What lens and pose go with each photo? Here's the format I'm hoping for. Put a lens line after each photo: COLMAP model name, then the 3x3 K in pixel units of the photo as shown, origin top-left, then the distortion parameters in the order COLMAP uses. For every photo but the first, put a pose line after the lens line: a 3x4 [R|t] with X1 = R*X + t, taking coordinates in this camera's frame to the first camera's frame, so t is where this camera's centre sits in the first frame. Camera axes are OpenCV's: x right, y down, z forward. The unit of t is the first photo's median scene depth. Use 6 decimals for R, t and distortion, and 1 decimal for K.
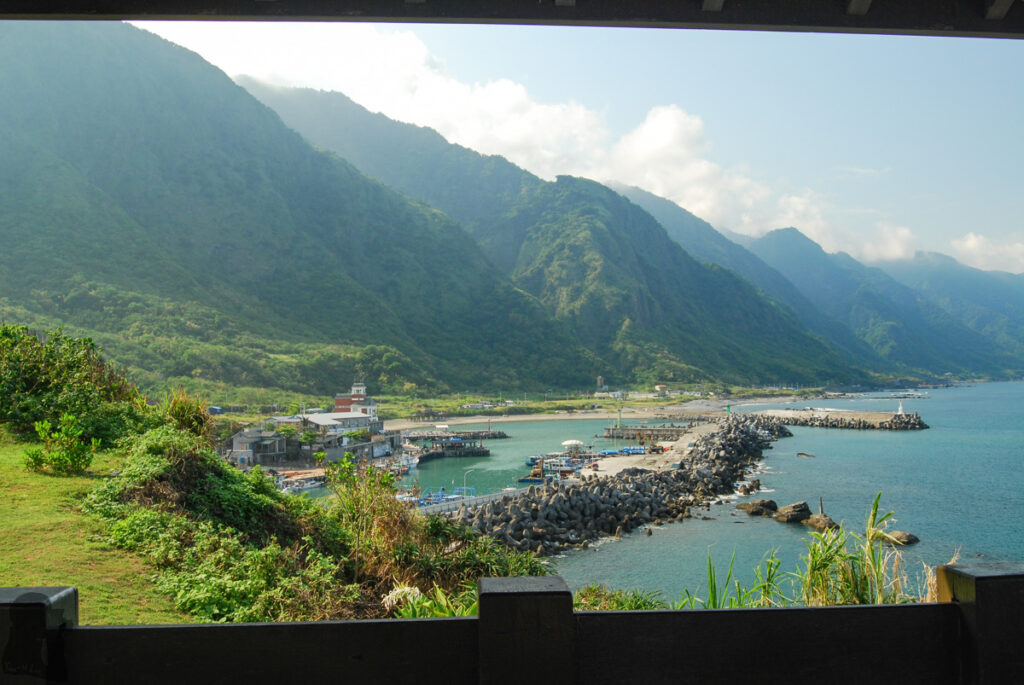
lens RADIAL K [[1530.7, 0, 512.0], [0, 1530.7, 342.5], [0, 0, 1]] dist [-0.051779, 0.053191]
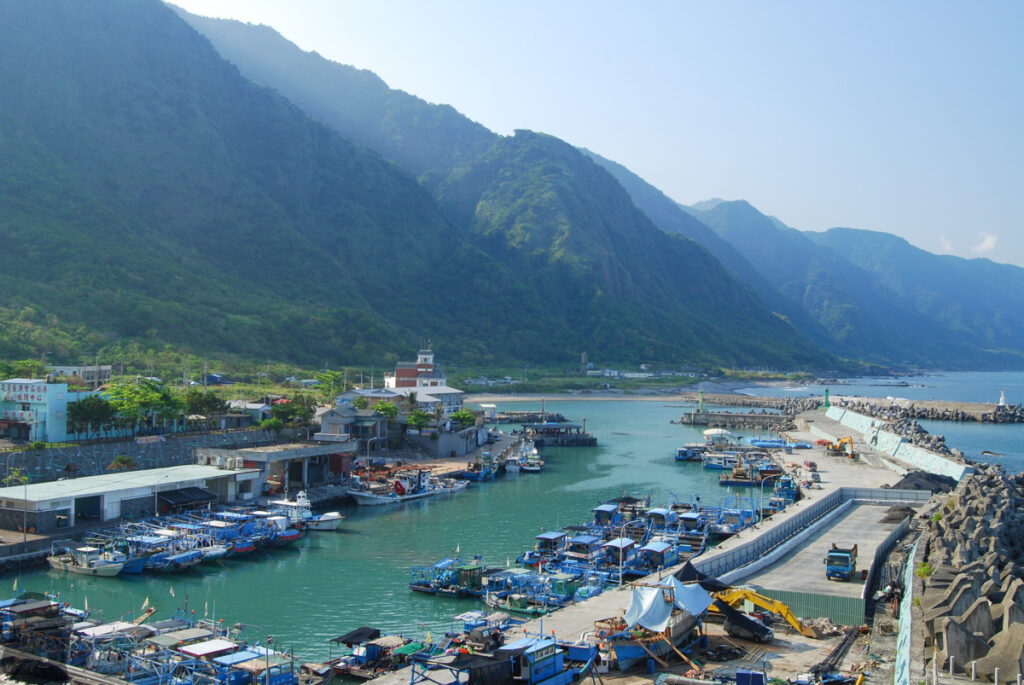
lens RADIAL K [[1530.7, 0, 512.0], [0, 1530.7, 342.5], [0, 0, 1]] dist [-0.051779, 0.053191]
pose [[0.992946, 0.030939, 0.114463, -0.080294], [-0.032595, 0.999389, 0.012623, 0.006082], [-0.114003, -0.016265, 0.993347, 0.110777]]
